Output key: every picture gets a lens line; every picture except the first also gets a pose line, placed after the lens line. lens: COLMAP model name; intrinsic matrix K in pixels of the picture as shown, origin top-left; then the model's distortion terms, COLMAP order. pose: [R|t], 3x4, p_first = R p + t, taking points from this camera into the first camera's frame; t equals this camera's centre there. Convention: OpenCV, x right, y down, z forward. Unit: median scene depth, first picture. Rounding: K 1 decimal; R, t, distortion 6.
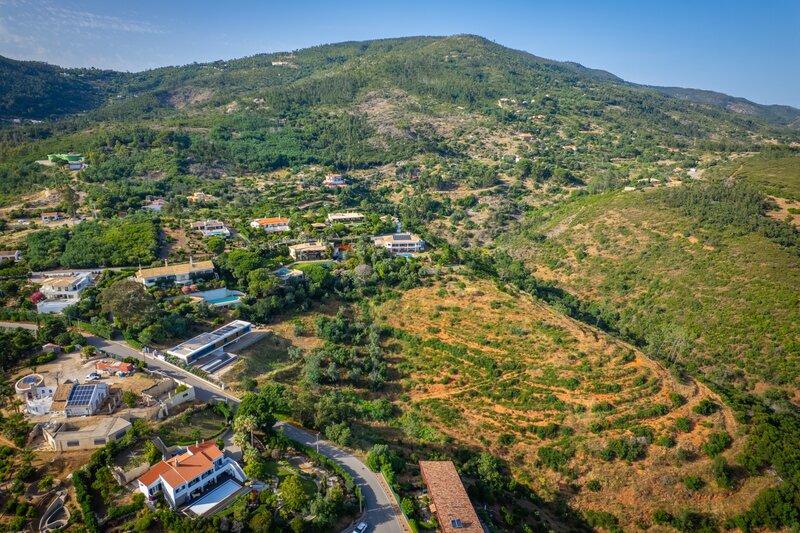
lens RADIAL K [[511.0, 0, 395.7], [0, 511.0, 264.1], [0, 0, 1]] dist [-0.073601, 0.065261]
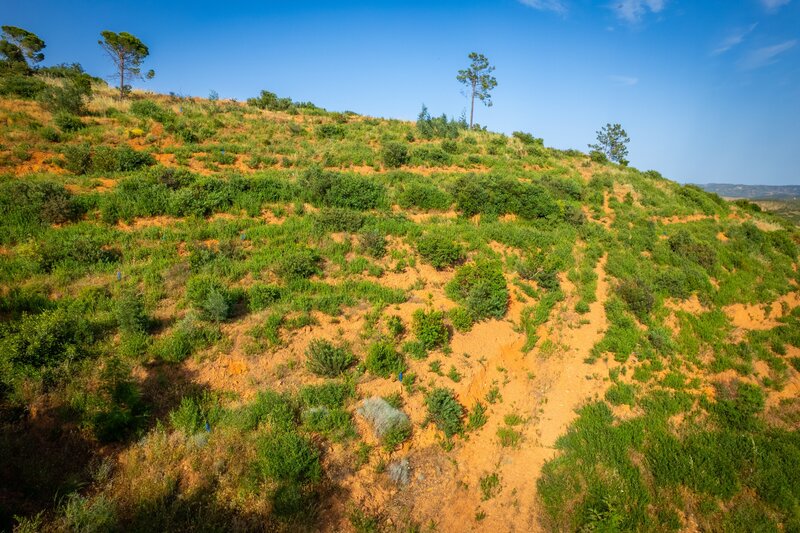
lens RADIAL K [[518.3, 0, 393.8], [0, 518.3, 261.4], [0, 0, 1]] dist [-0.086287, 0.075991]
pose [[0.515183, -0.134974, 0.846385, -0.035190], [0.236119, 0.971659, 0.011229, 0.204683], [-0.823914, 0.194063, 0.532452, 0.907910]]
